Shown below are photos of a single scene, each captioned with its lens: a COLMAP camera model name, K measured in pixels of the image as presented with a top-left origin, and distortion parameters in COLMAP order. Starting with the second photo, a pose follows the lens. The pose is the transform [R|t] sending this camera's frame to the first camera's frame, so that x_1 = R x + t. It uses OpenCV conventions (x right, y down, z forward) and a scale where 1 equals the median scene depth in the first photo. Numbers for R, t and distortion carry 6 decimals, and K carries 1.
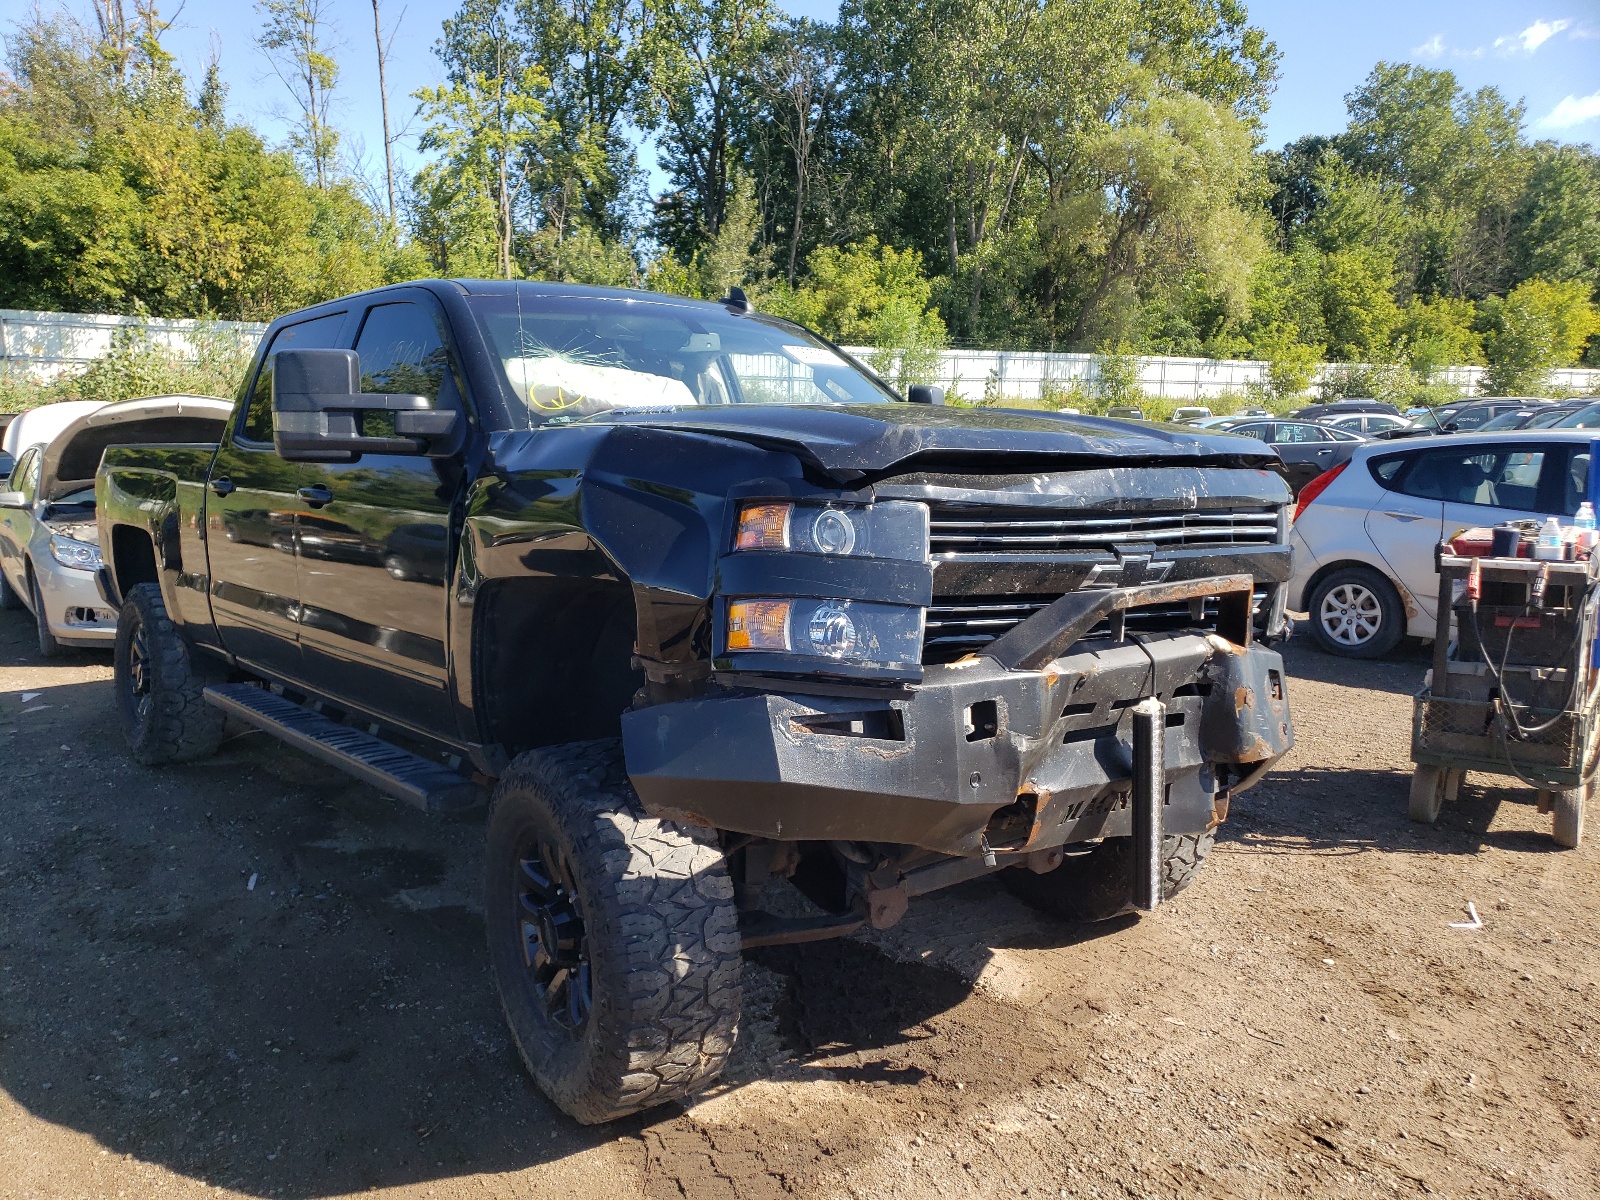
lens RADIAL K [[1226.8, 0, 794.6], [0, 1226.8, 598.0], [0, 0, 1]] dist [0.013721, 0.004163]
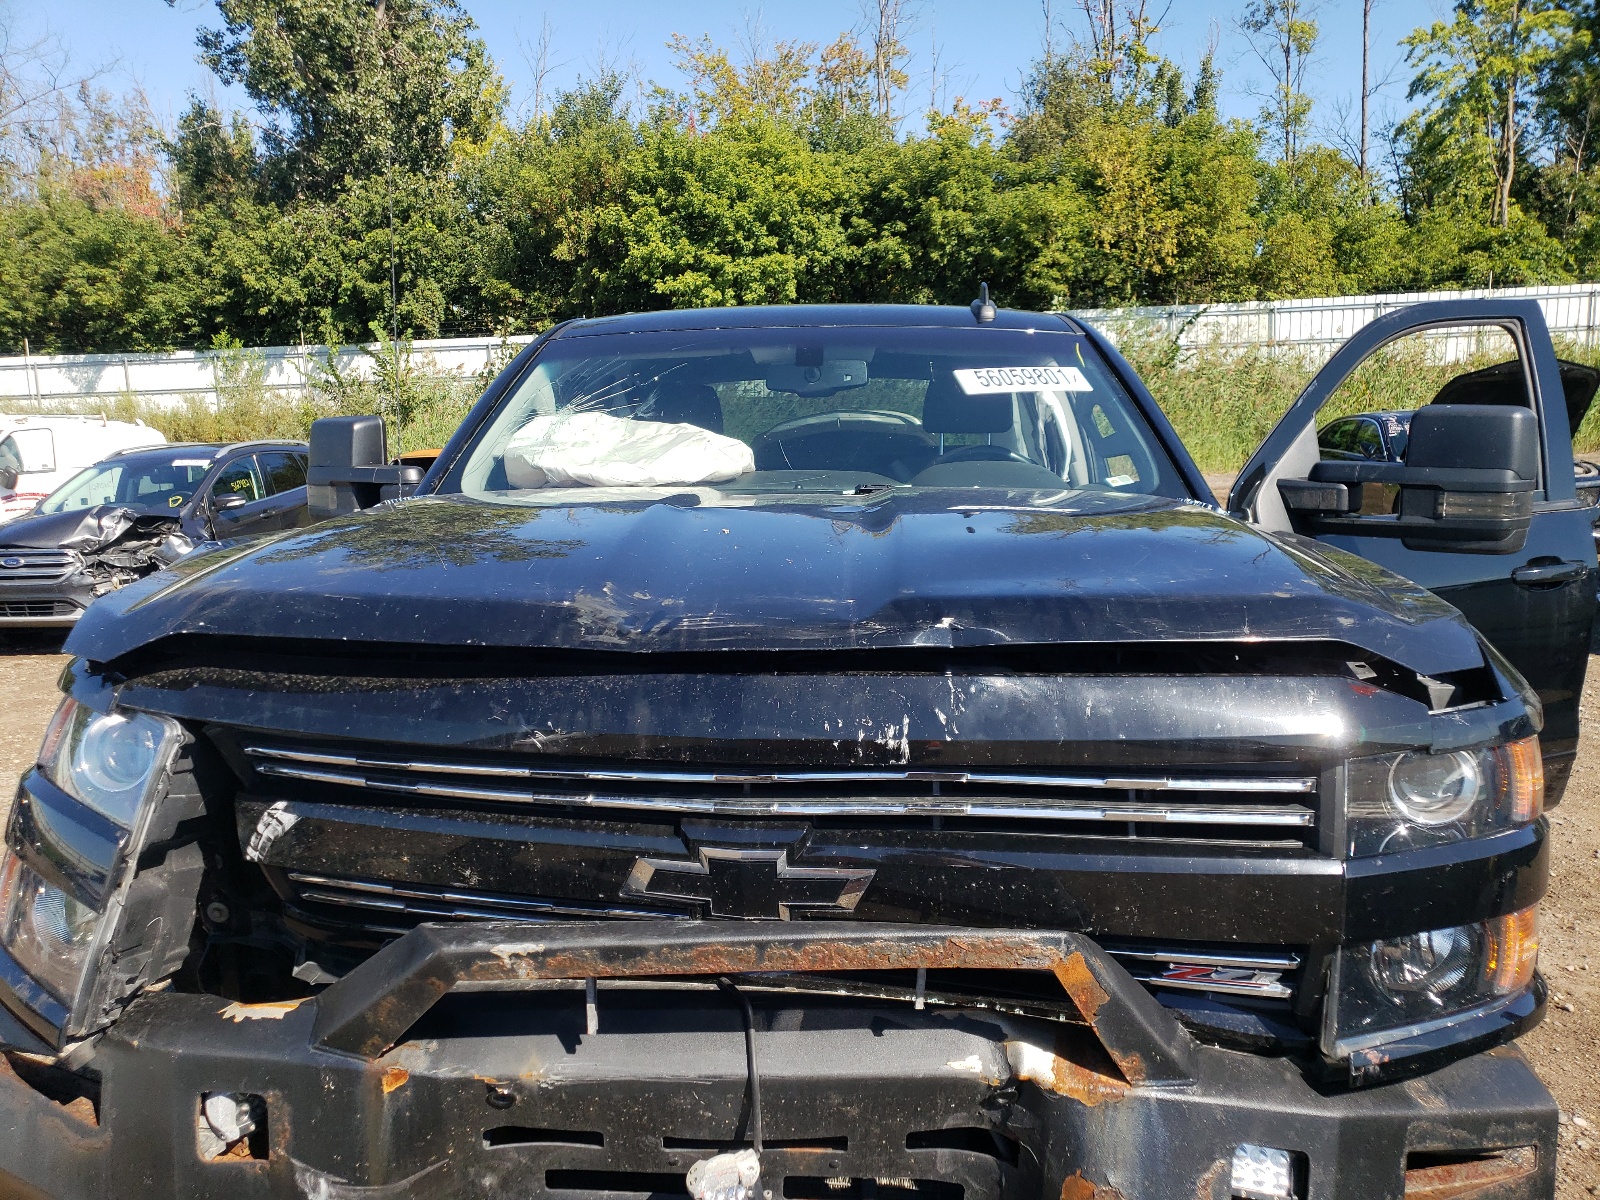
lens RADIAL K [[1226.8, 0, 794.6], [0, 1226.8, 598.0], [0, 0, 1]] dist [0.013721, 0.004163]
pose [[0.737725, 0.075279, -0.670892, 0.361536], [-0.061465, 0.997126, 0.044296, -0.092255], [0.672298, 0.008559, 0.740231, 0.389554]]
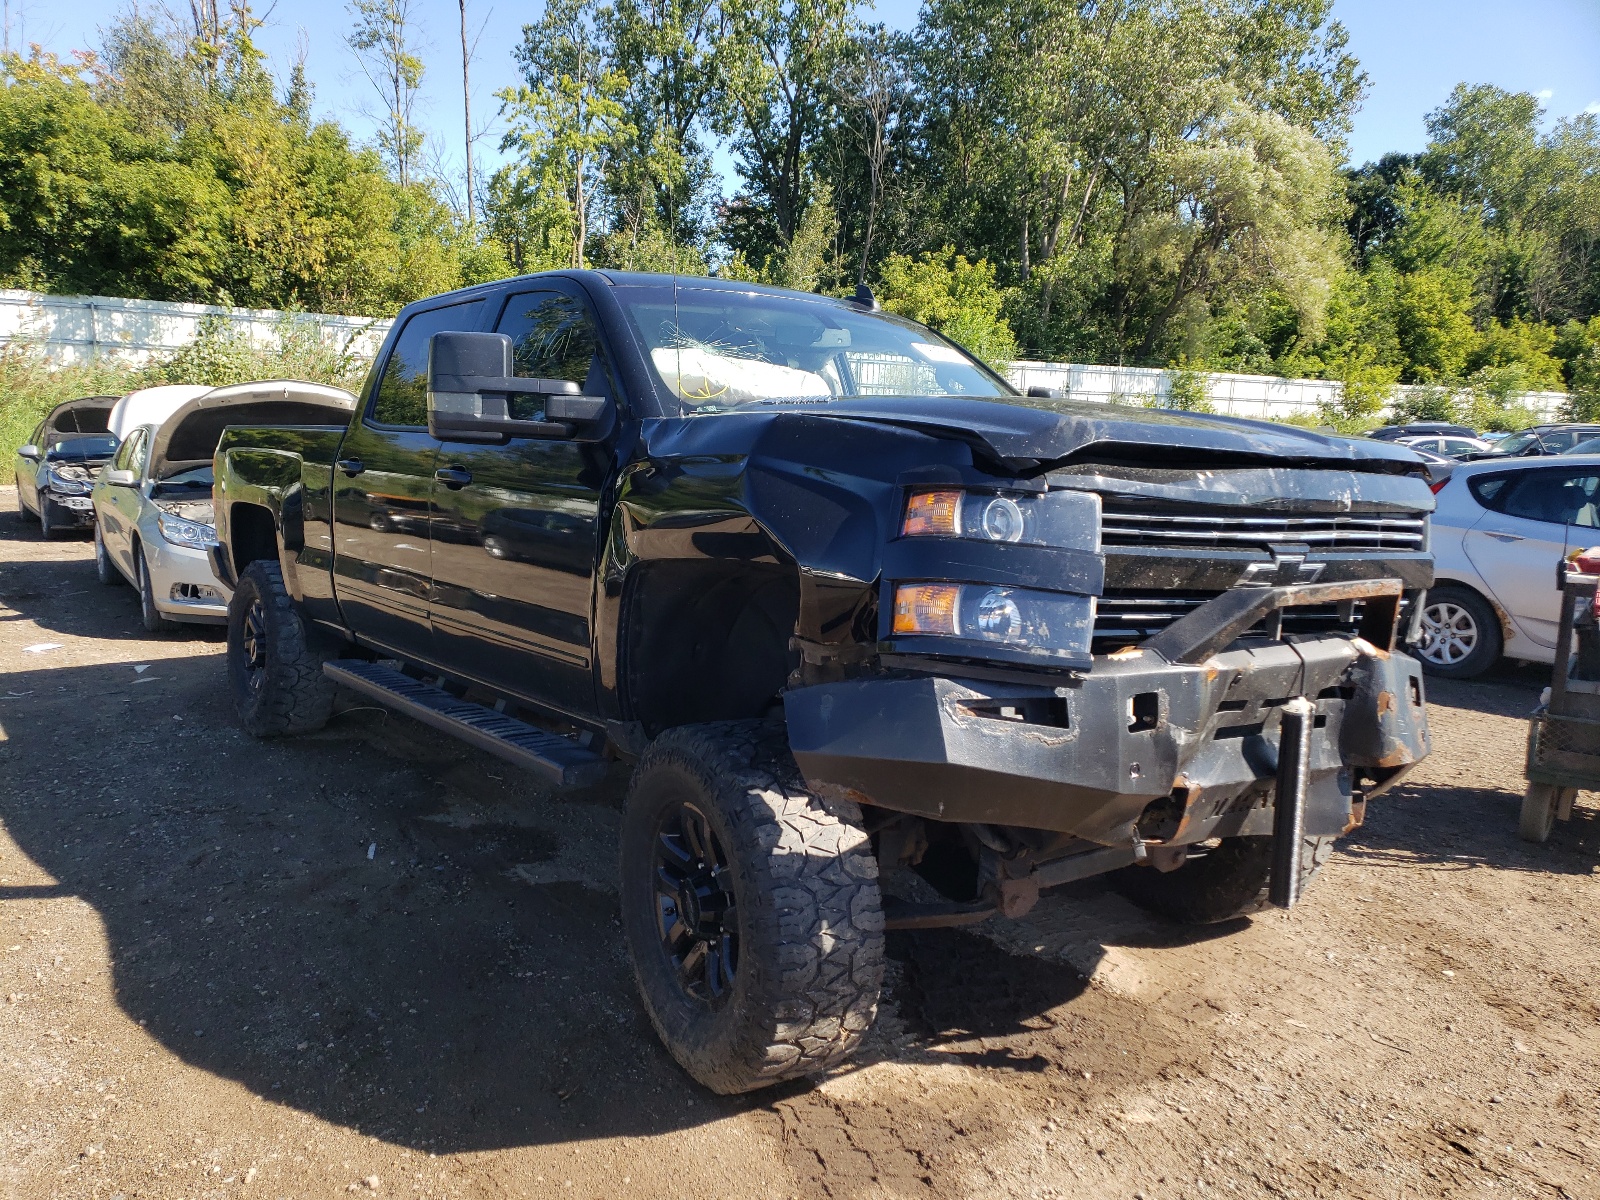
lens RADIAL K [[1218.0, 0, 809.5], [0, 1218.0, 603.7], [0, 0, 1]] dist [0.022129, -0.005248]
pose [[0.998832, 0.034625, -0.033703, -0.047492], [-0.034612, 0.999400, 0.000951, 0.010183], [0.033716, 0.000216, 0.999431, -0.008737]]
